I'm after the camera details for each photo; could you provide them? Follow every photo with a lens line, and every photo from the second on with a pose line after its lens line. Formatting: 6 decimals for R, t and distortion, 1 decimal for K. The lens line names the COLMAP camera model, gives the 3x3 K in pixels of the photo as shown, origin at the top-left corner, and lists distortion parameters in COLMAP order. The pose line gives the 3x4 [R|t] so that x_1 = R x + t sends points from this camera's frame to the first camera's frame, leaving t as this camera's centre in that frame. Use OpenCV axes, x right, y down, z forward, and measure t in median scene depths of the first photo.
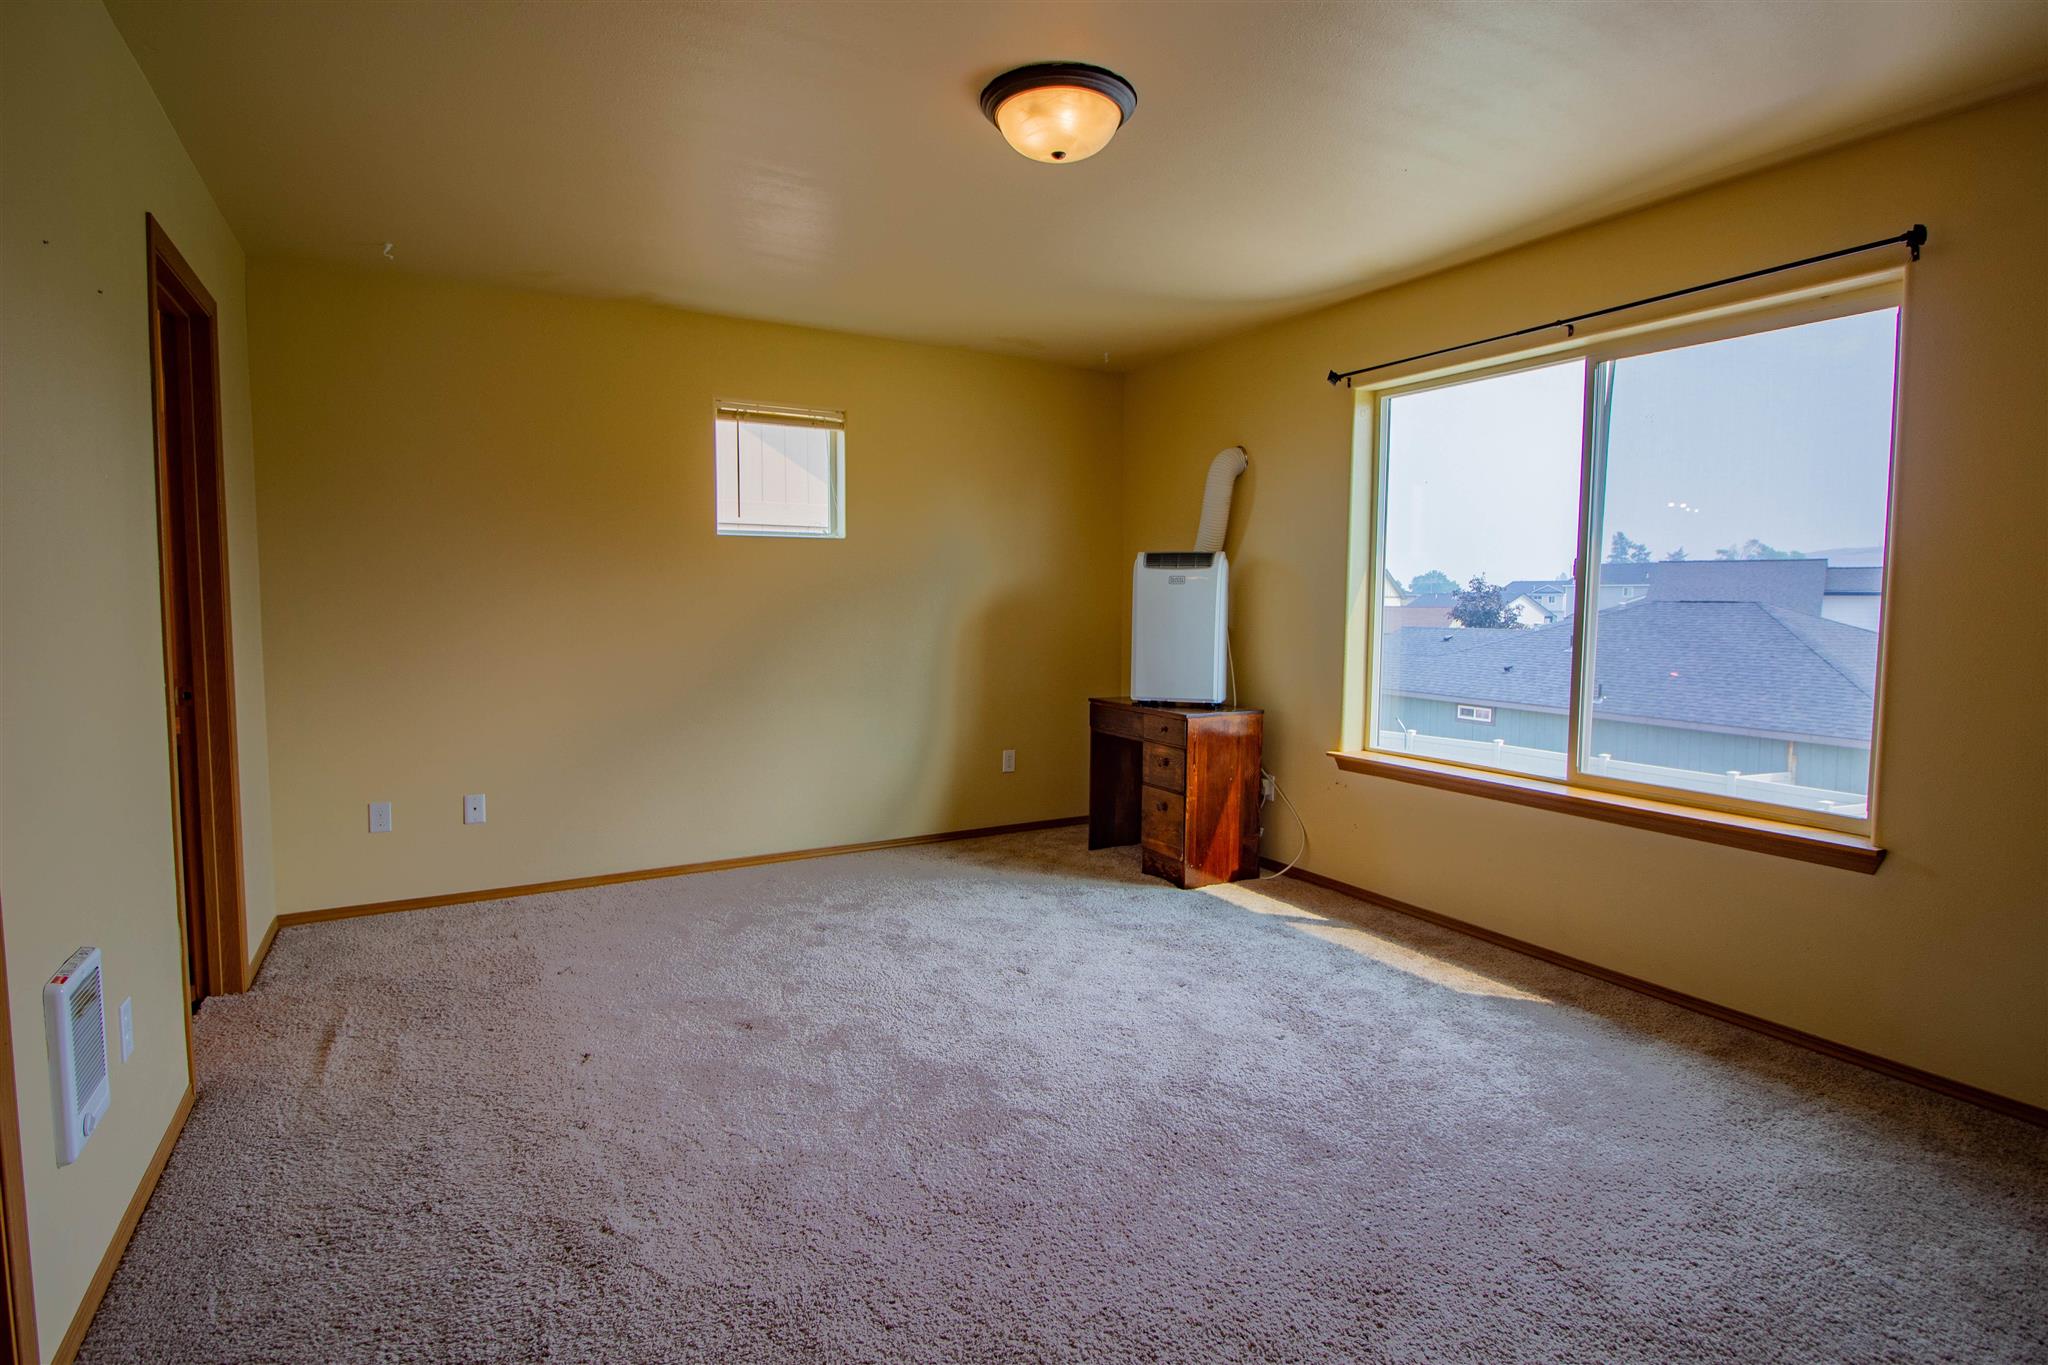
lens RADIAL K [[1003.5, 0, 1026.8], [0, 1003.5, 676.8], [0, 0, 1]] dist [-0.008070, -0.005598]
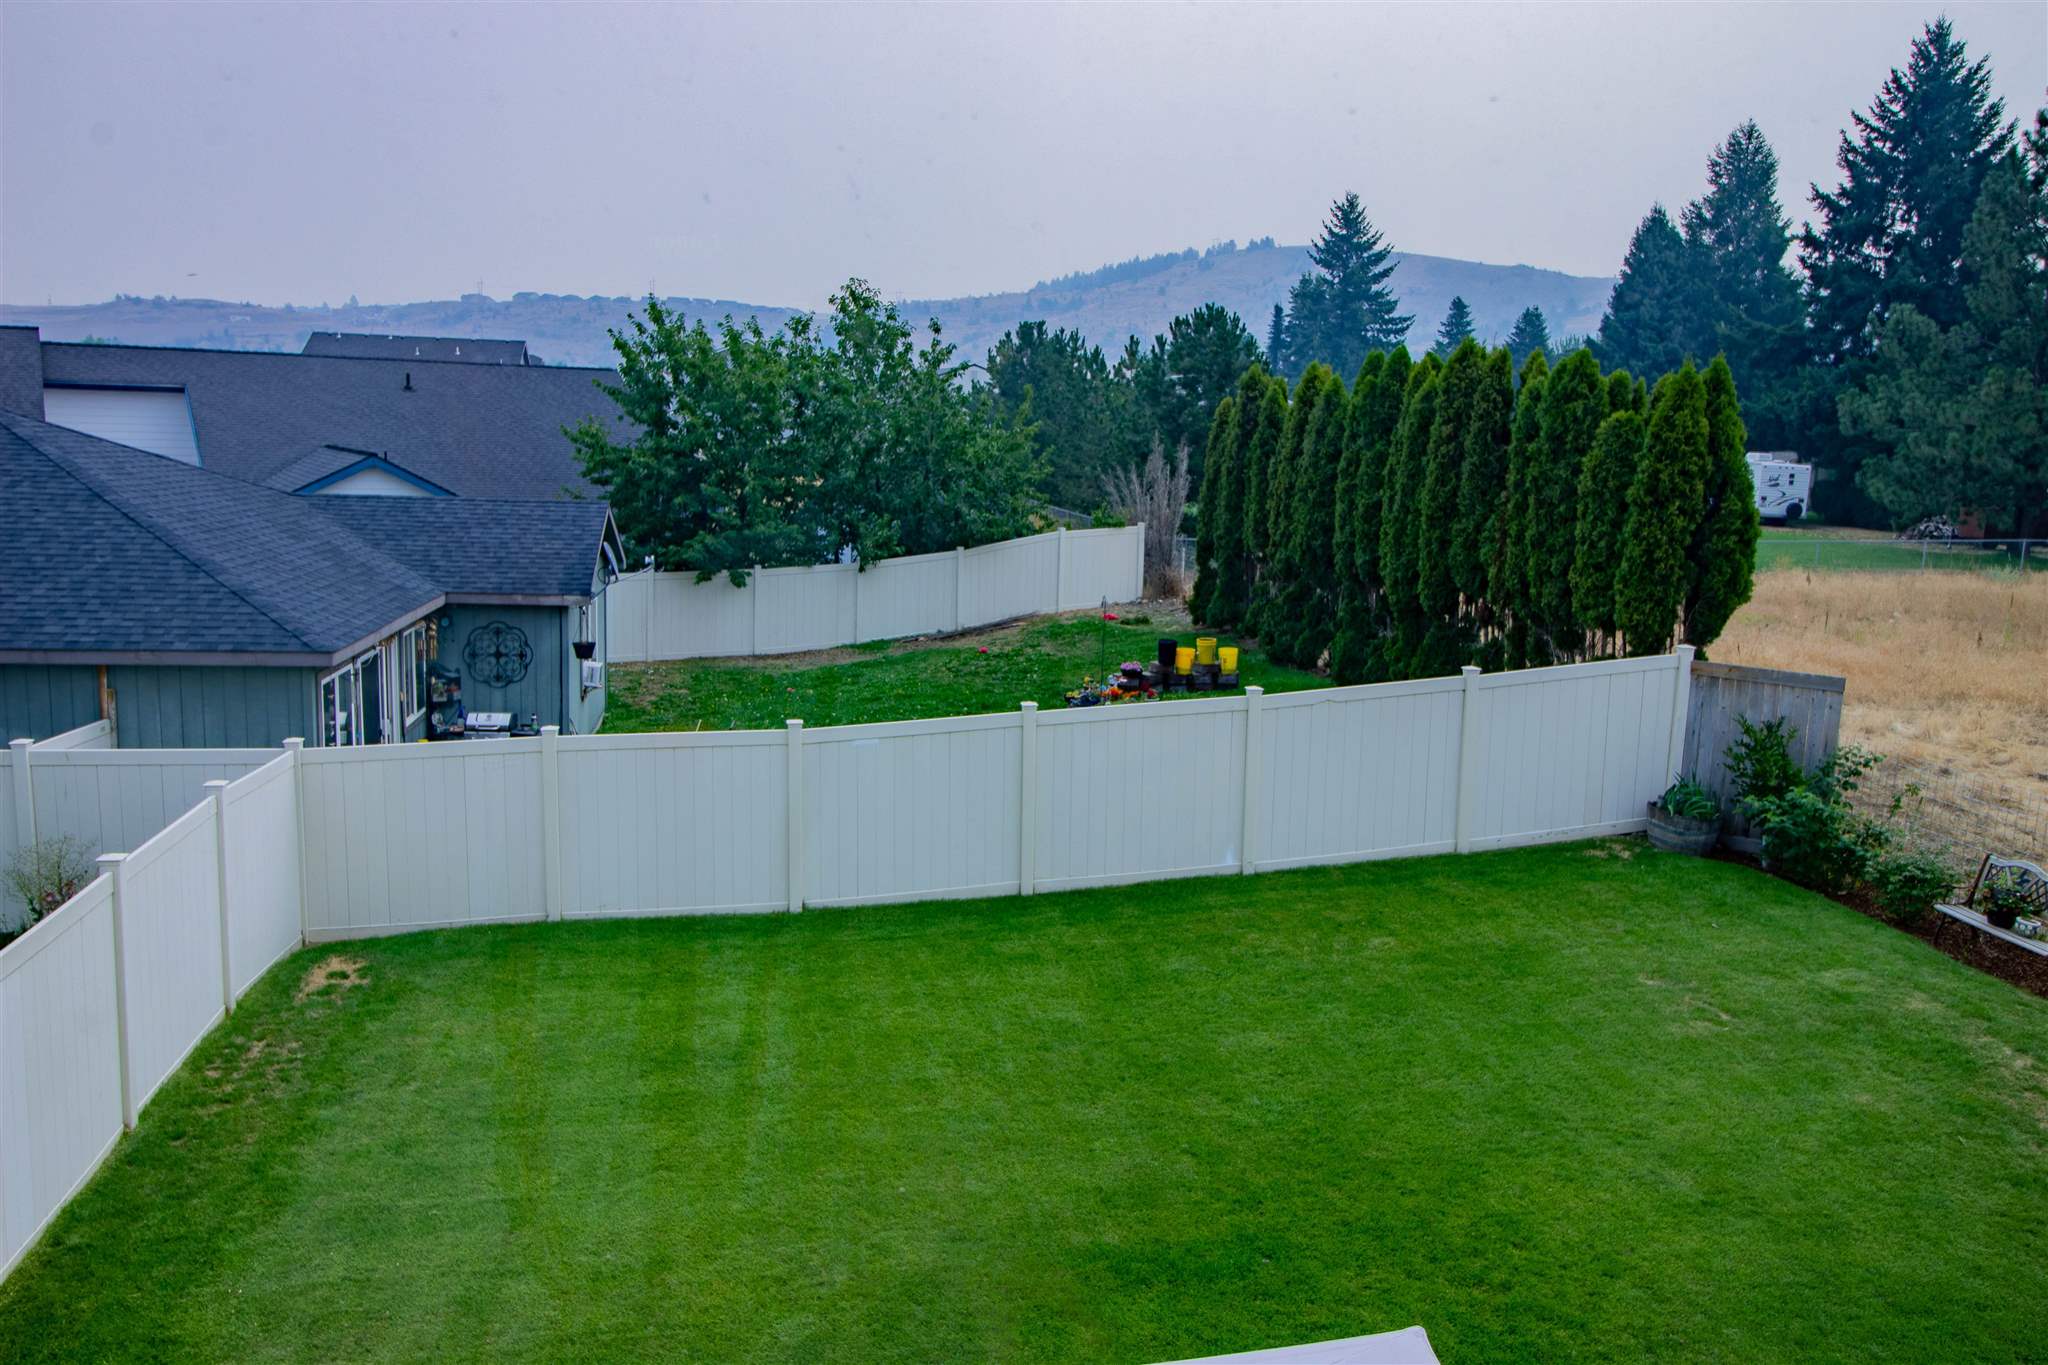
lens RADIAL K [[1618.3, 0, 1030.4], [0, 1618.3, 674.1], [0, 0, 1]] dist [0.026223, -0.018888]
pose [[0.329829, -0.138389, 0.933842, 0.412913], [0.043175, 0.990373, 0.131517, -0.147211], [-0.943053, -0.003060, 0.332629, 1.033383]]
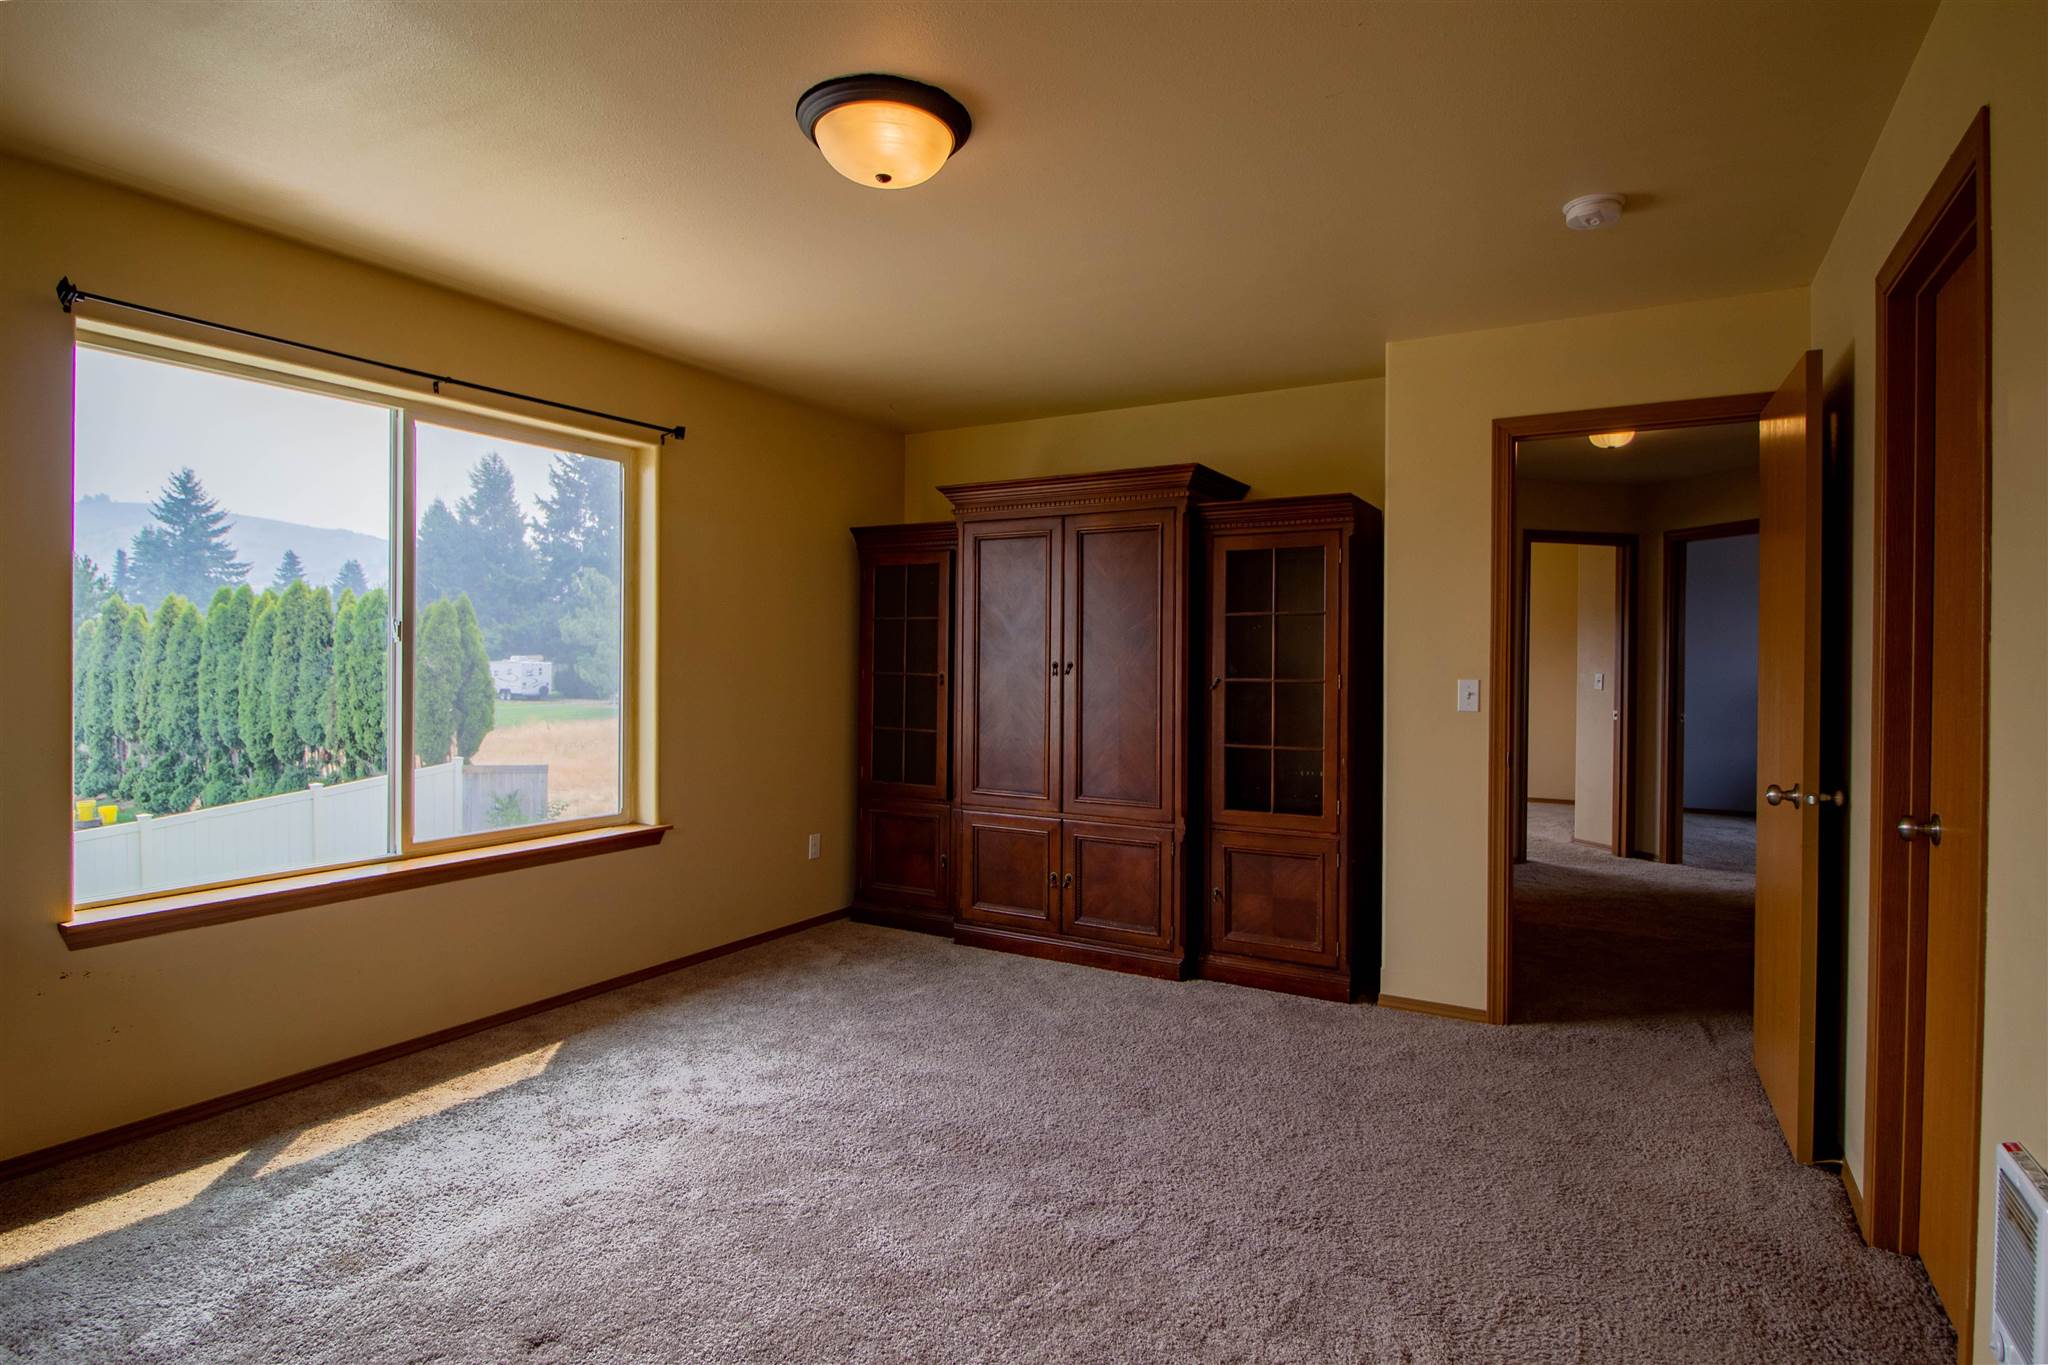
lens RADIAL K [[1064.6, 0, 1032.3], [0, 1064.6, 668.4], [0, 0, 1]] dist [-0.005403, -0.006066]
pose [[-0.500151, -0.015832, 0.865794, -0.588782], [0.060839, 0.996720, 0.053371, -0.083707], [-0.863798, 0.079367, -0.497547, 0.937108]]
